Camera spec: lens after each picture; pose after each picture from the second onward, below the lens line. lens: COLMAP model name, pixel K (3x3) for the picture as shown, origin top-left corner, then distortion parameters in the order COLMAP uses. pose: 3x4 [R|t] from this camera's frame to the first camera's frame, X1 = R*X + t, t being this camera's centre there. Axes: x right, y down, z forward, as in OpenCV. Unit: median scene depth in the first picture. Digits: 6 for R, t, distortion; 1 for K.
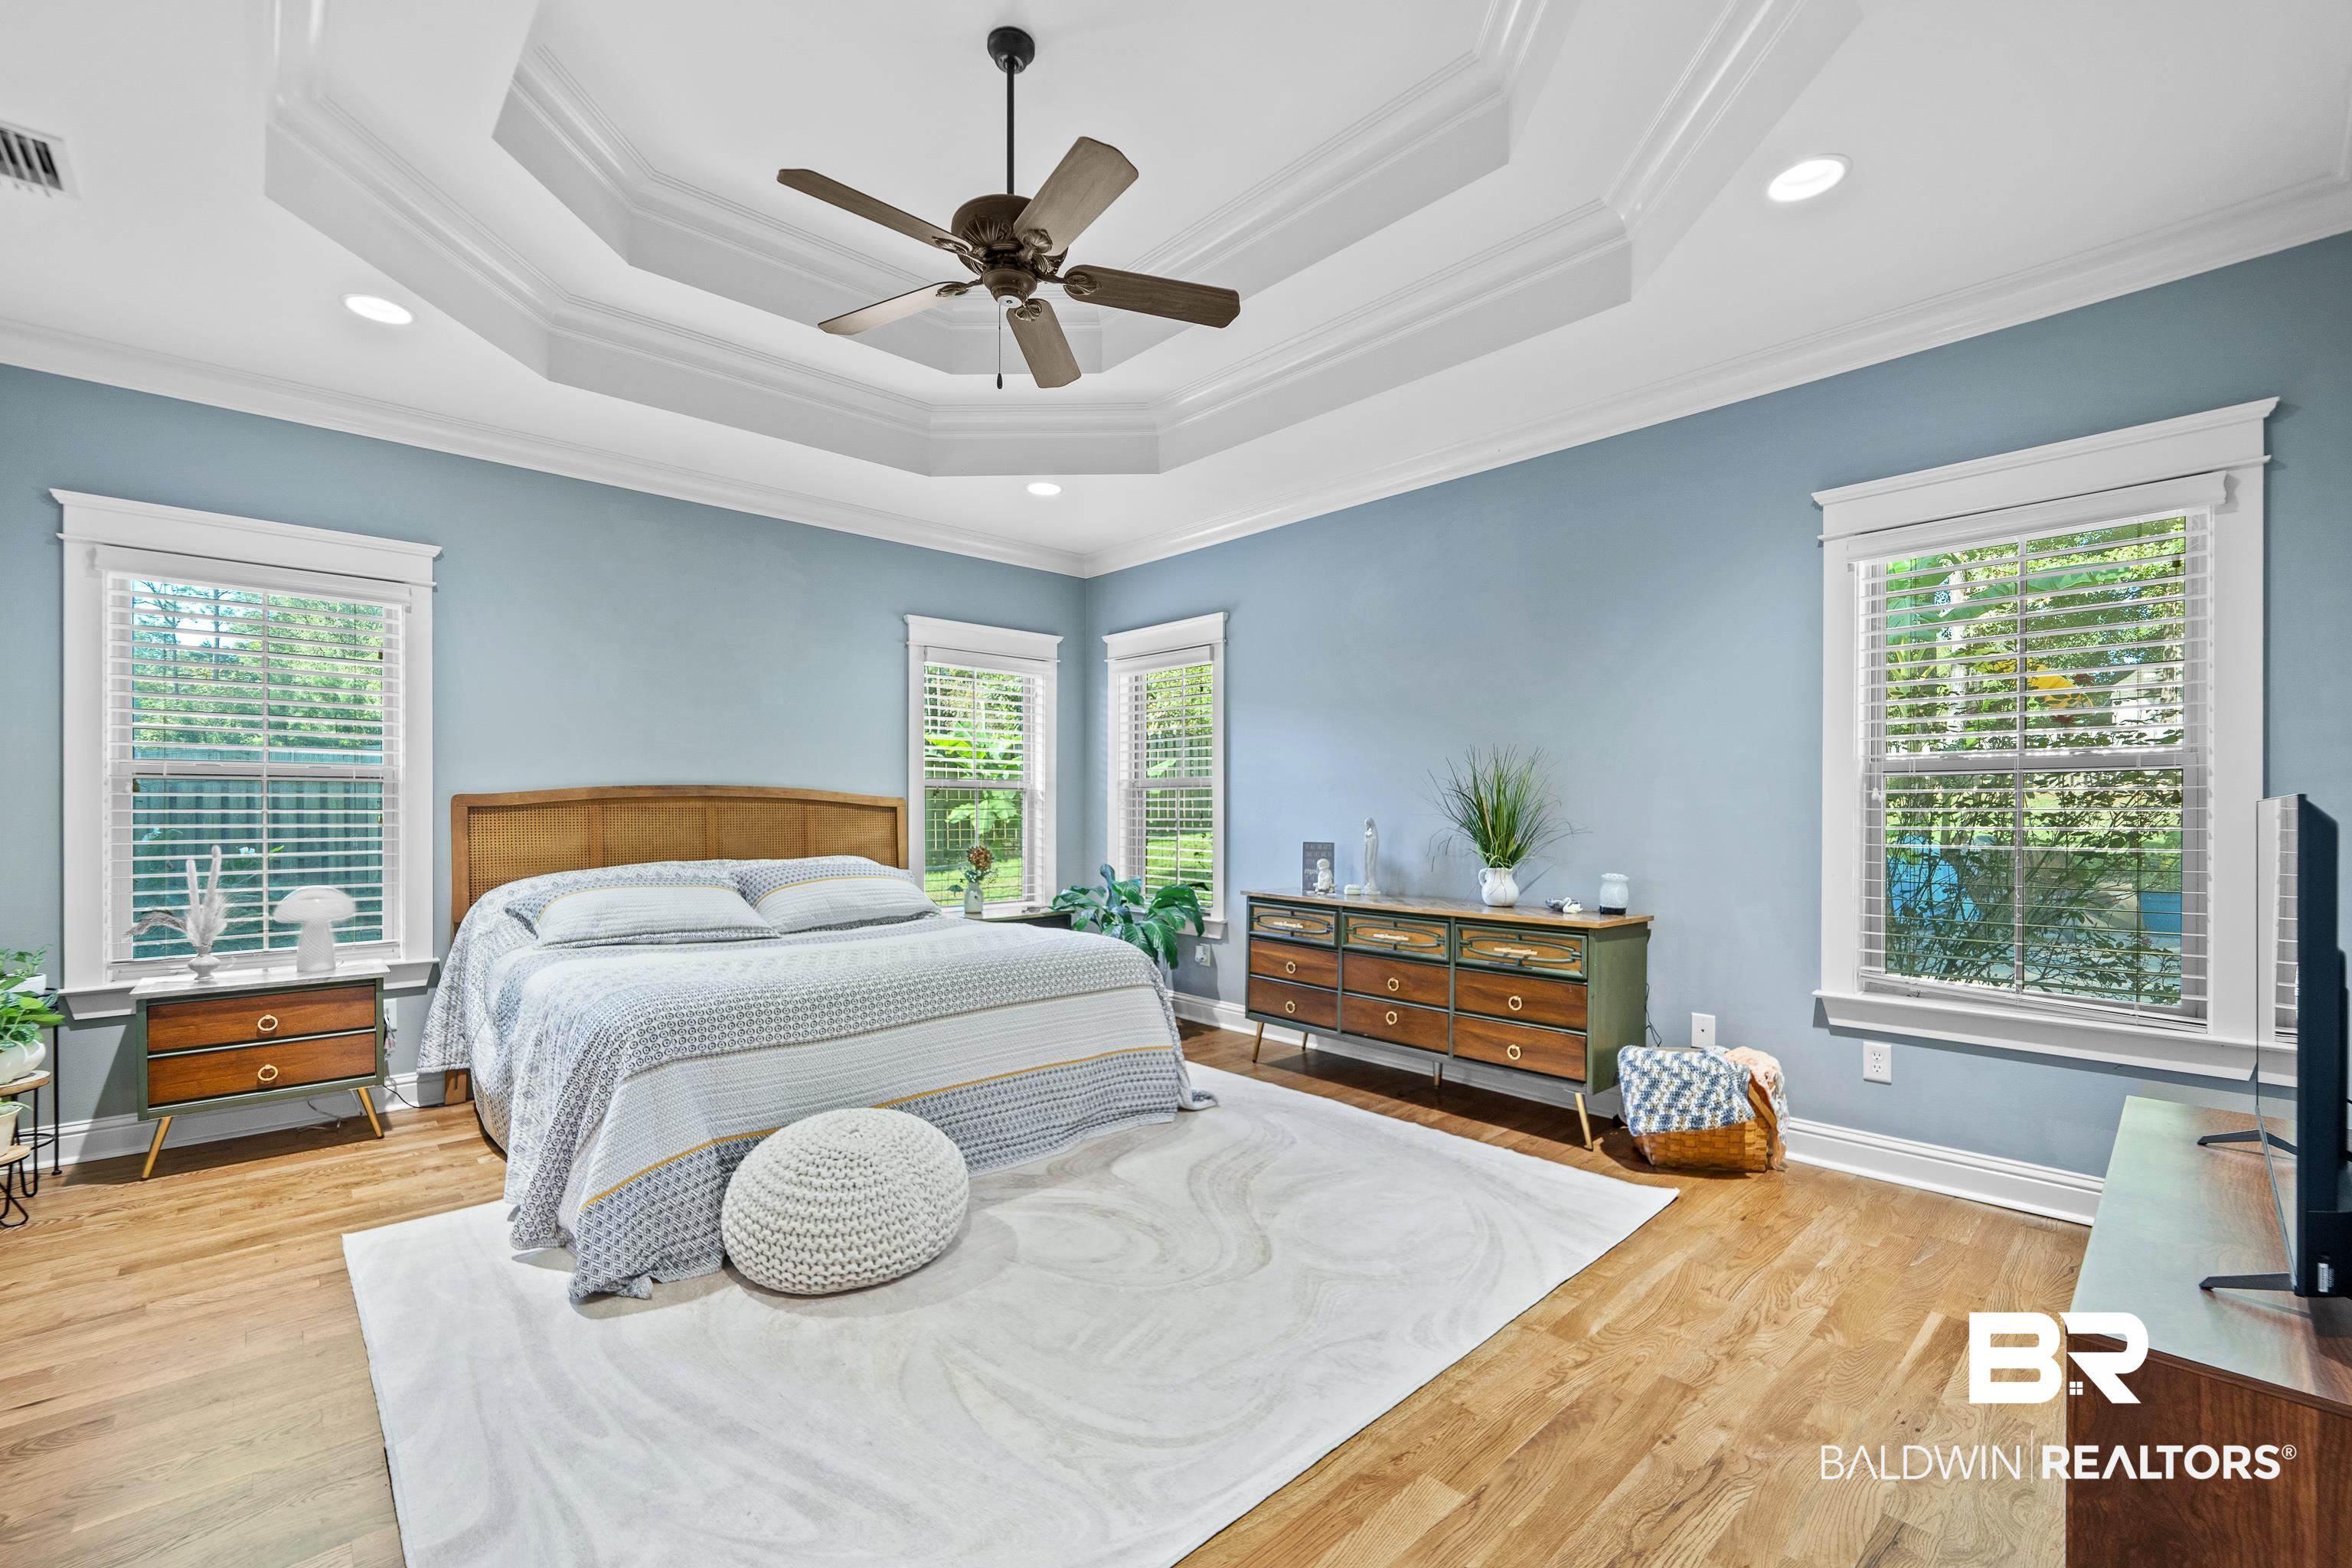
lens RADIAL K [[982.8, 0, 1172.0], [0, 982.8, 804.1], [0, 0, 1]] dist [0.001597, 0.000367]
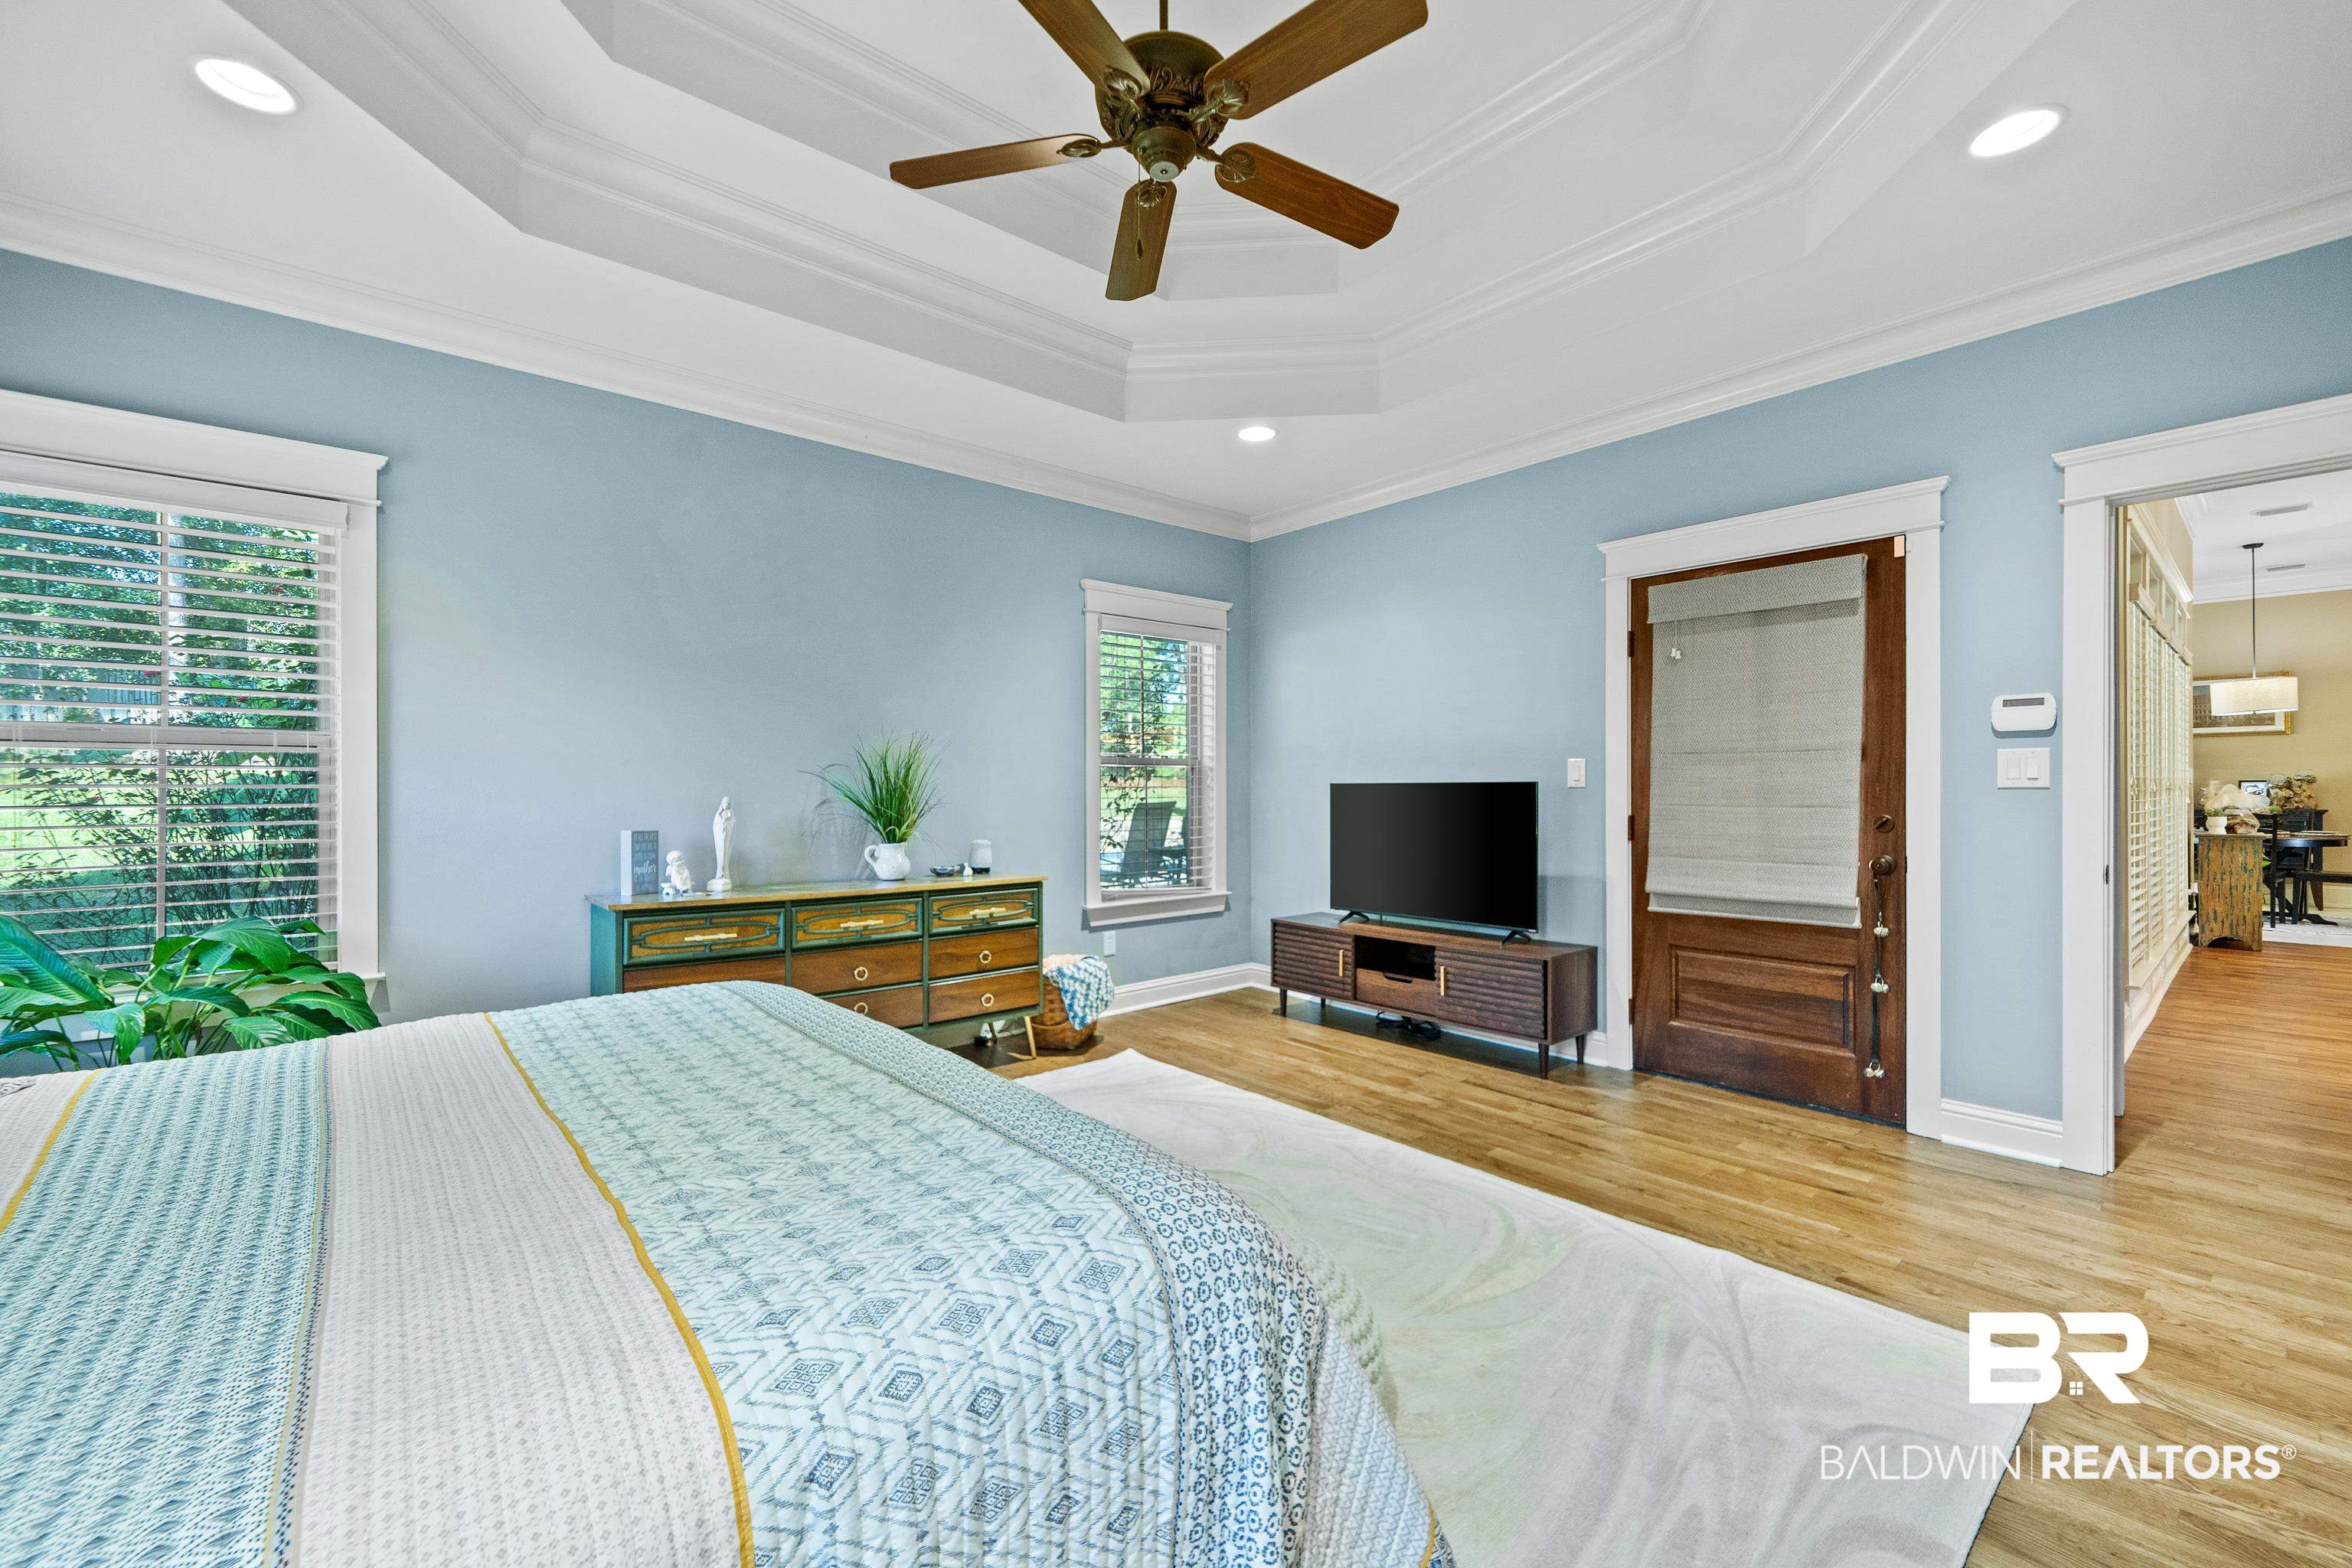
lens RADIAL K [[952.3, 0, 1176.0], [0, 952.3, 784.0], [0, 0, 1]] dist [0.016639, 0.000091]
pose [[0.037292, 0.003385, 0.999299, -0.852130], [-0.004546, 0.999984, -0.003218, 0.004883], [-0.999294, -0.004423, 0.037307, 0.841481]]
